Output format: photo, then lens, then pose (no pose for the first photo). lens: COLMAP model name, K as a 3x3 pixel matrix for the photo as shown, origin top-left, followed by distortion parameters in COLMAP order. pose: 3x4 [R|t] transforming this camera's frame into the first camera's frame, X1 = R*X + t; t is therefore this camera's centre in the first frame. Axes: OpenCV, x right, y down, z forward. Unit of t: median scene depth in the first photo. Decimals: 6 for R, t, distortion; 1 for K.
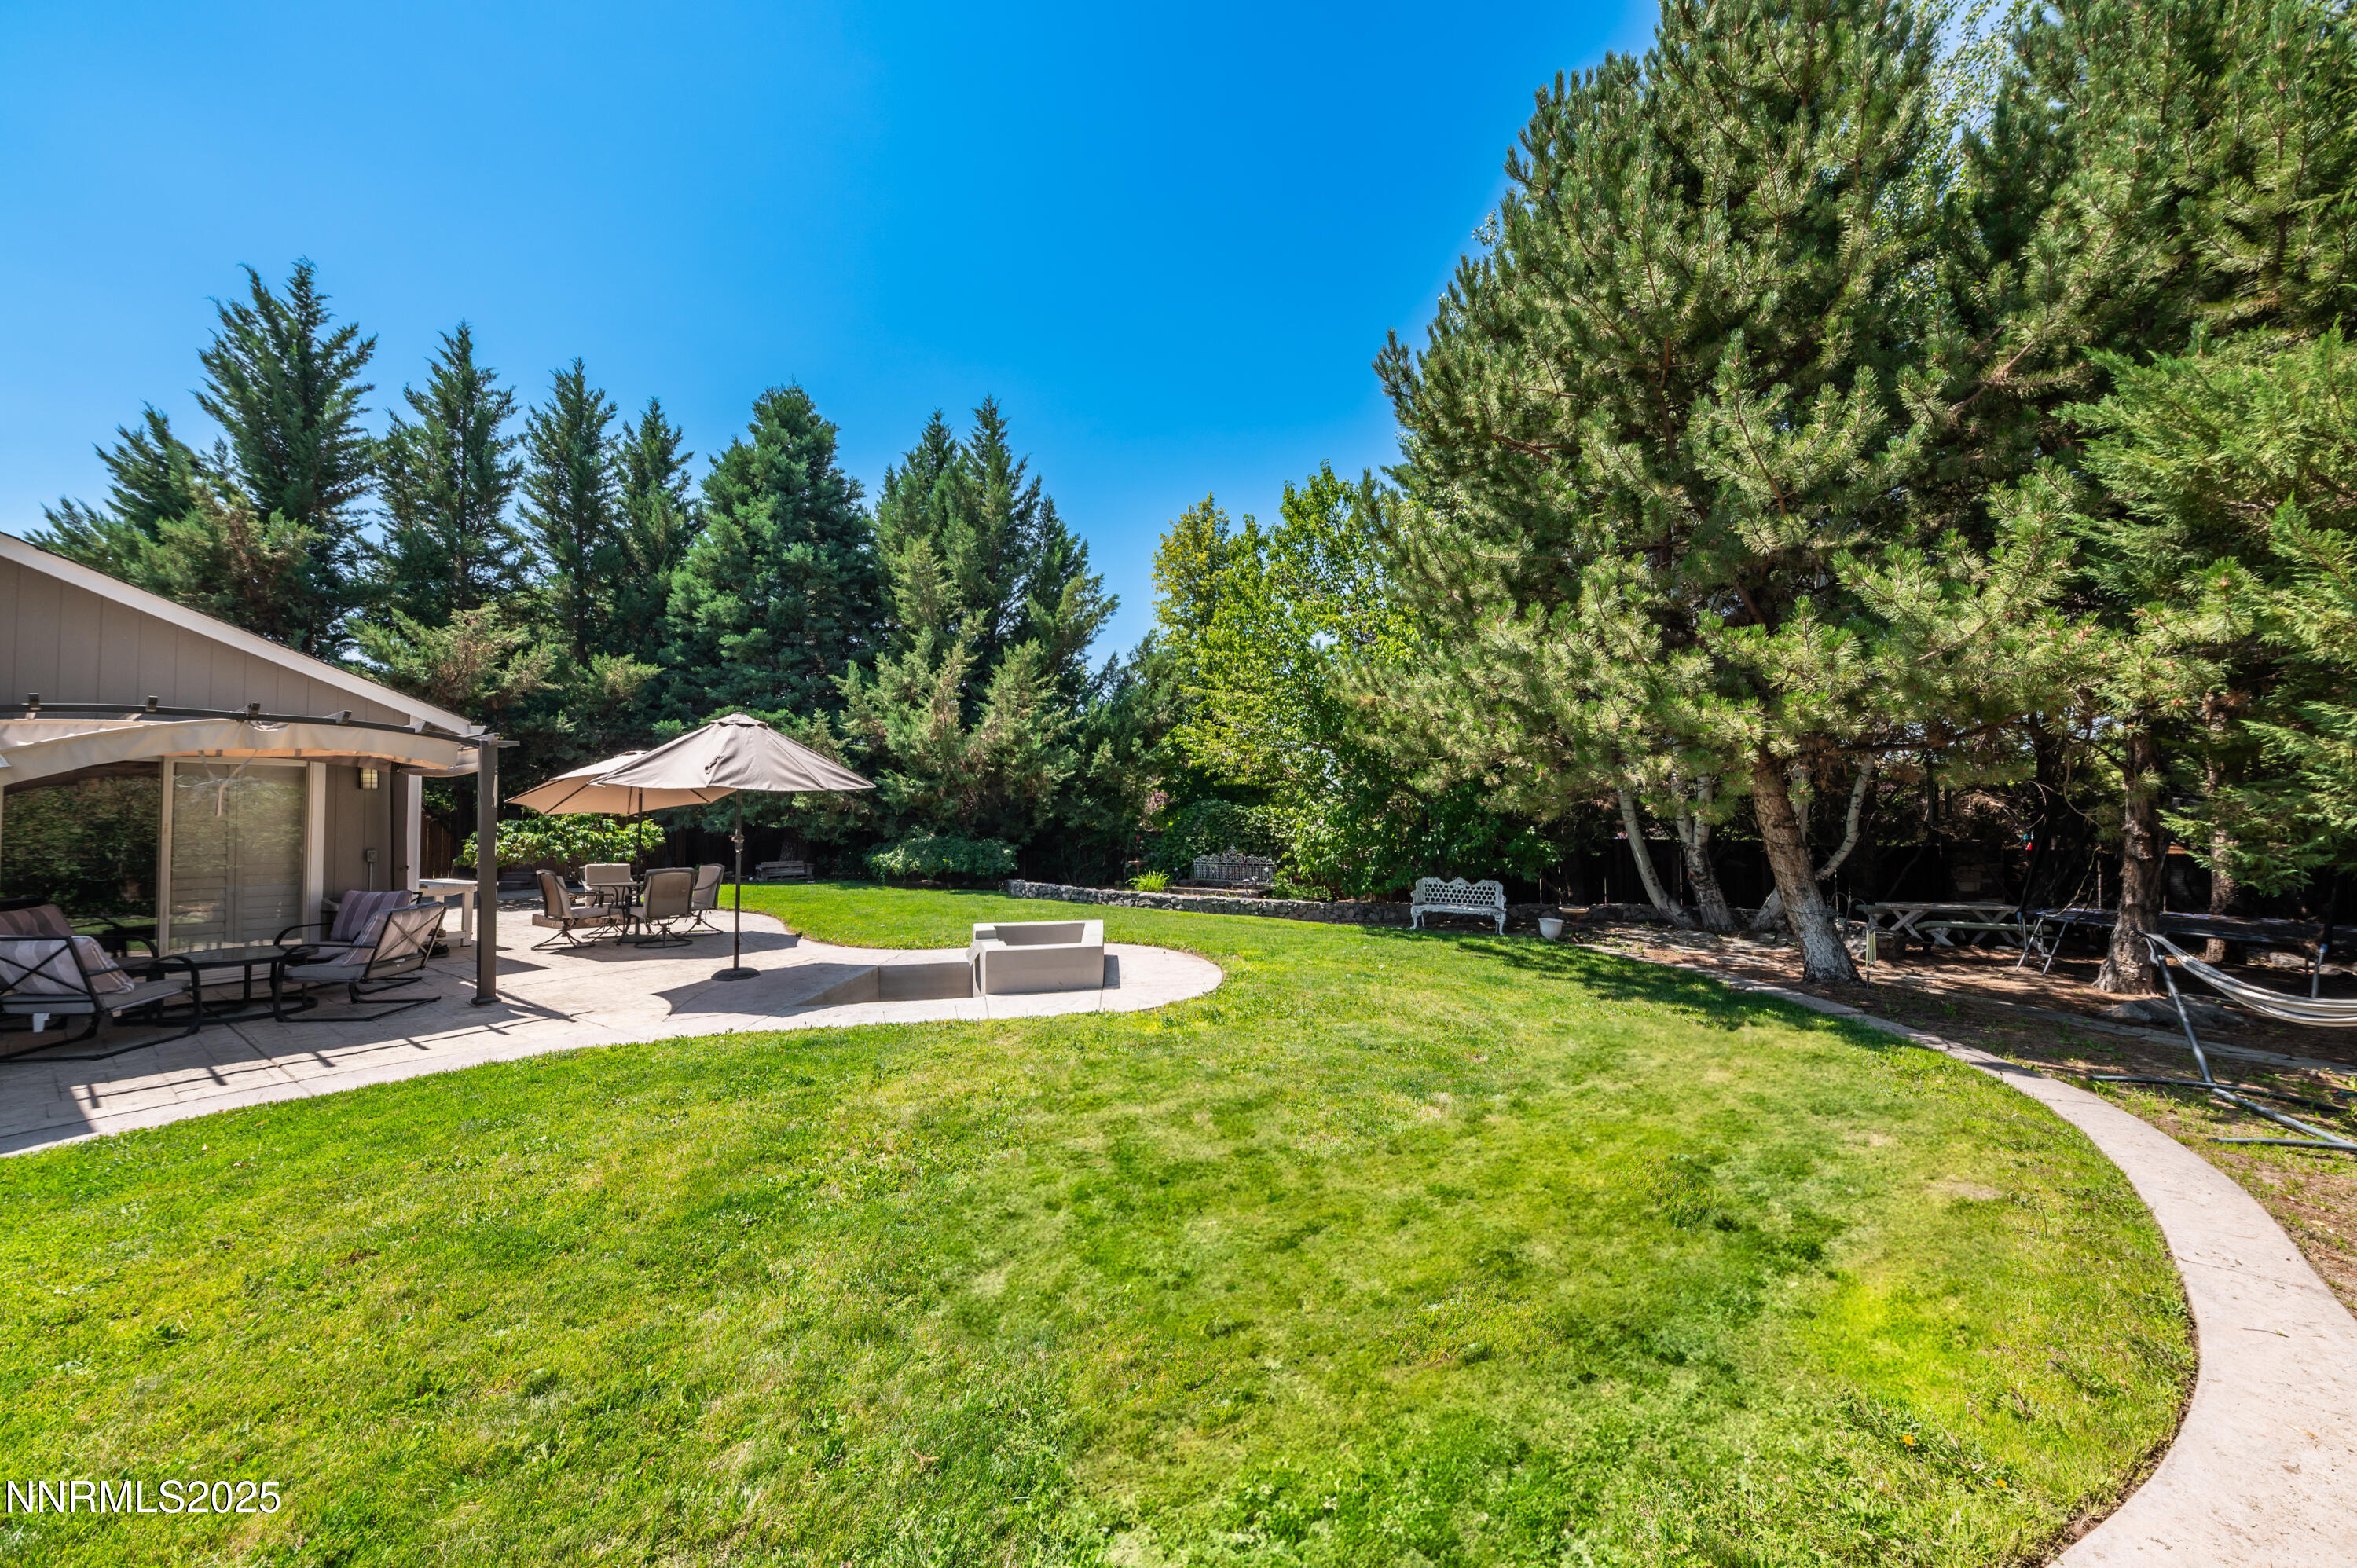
lens RADIAL K [[808.3, 0, 1171.9], [0, 808.3, 796.3], [0, 0, 1]] dist [0.001191, -0.001121]
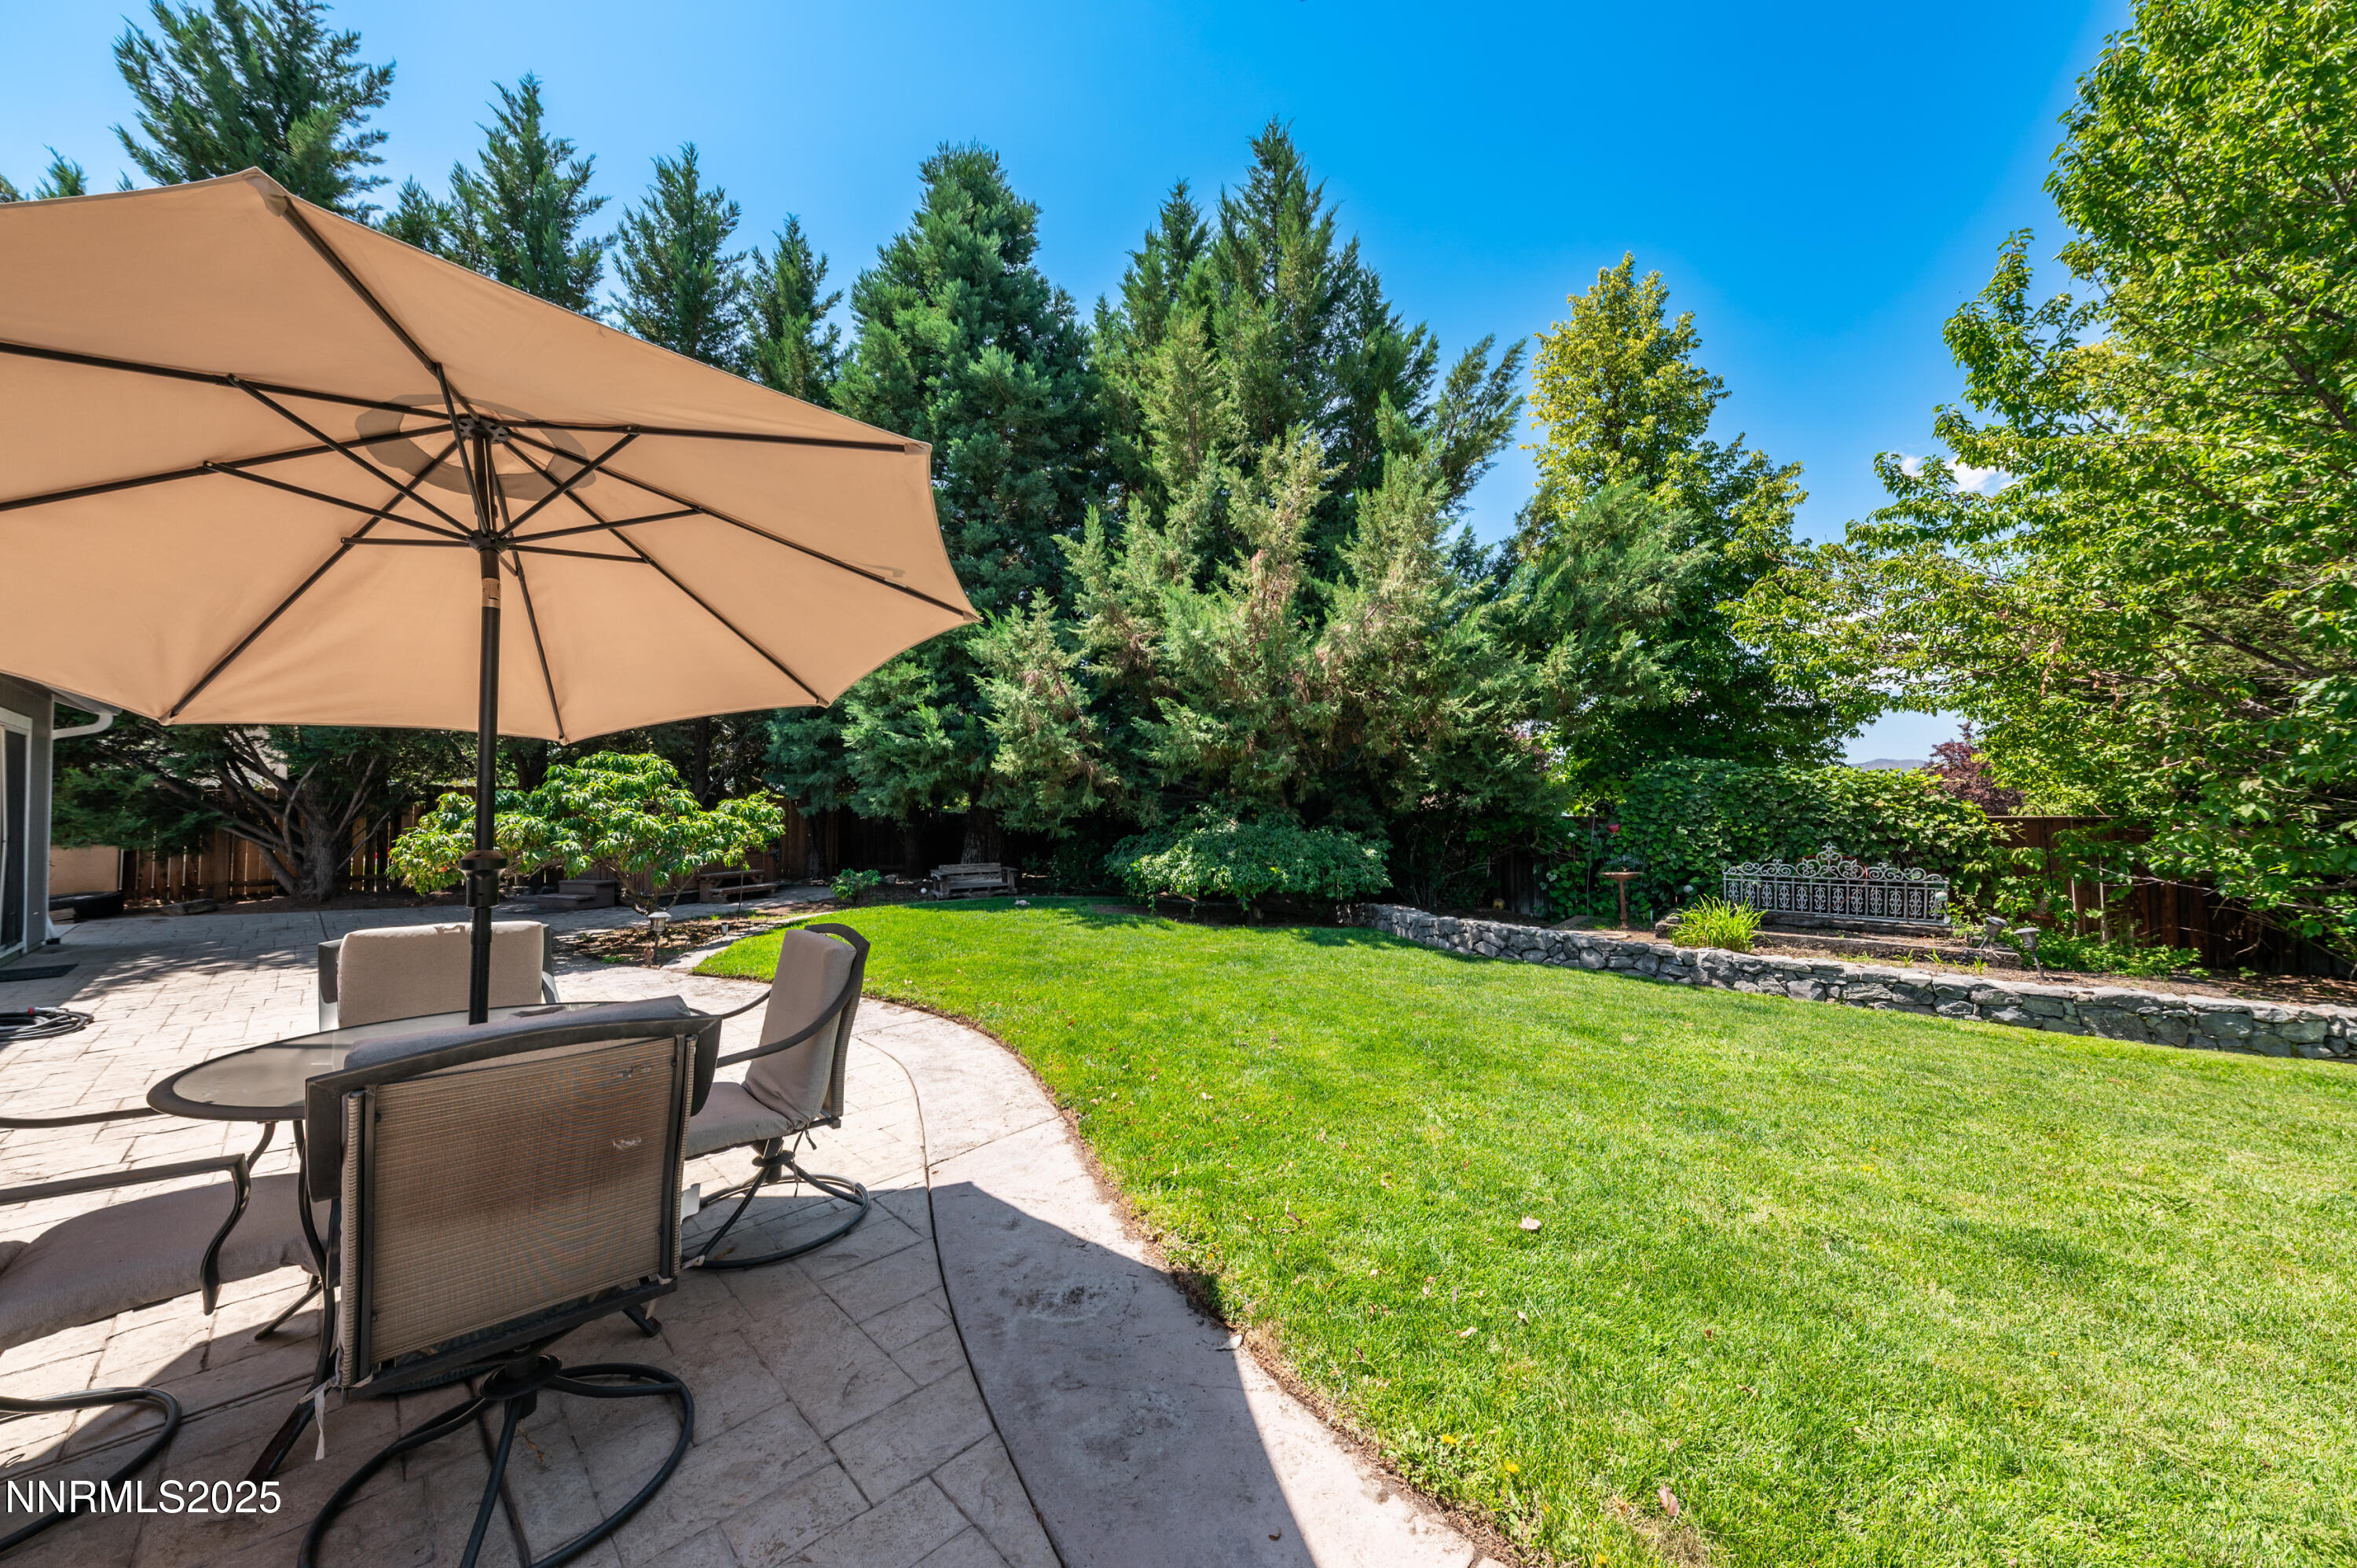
lens RADIAL K [[808.3, 0, 1158.6], [0, 808.3, 784.7], [0, 0, 1]] dist [0.001191, -0.001121]
pose [[0.983382, -0.006238, -0.181443, -0.232146], [0.005684, 0.999977, -0.003576, 0.022731], [0.181461, 0.002486, 0.983395, 0.426874]]
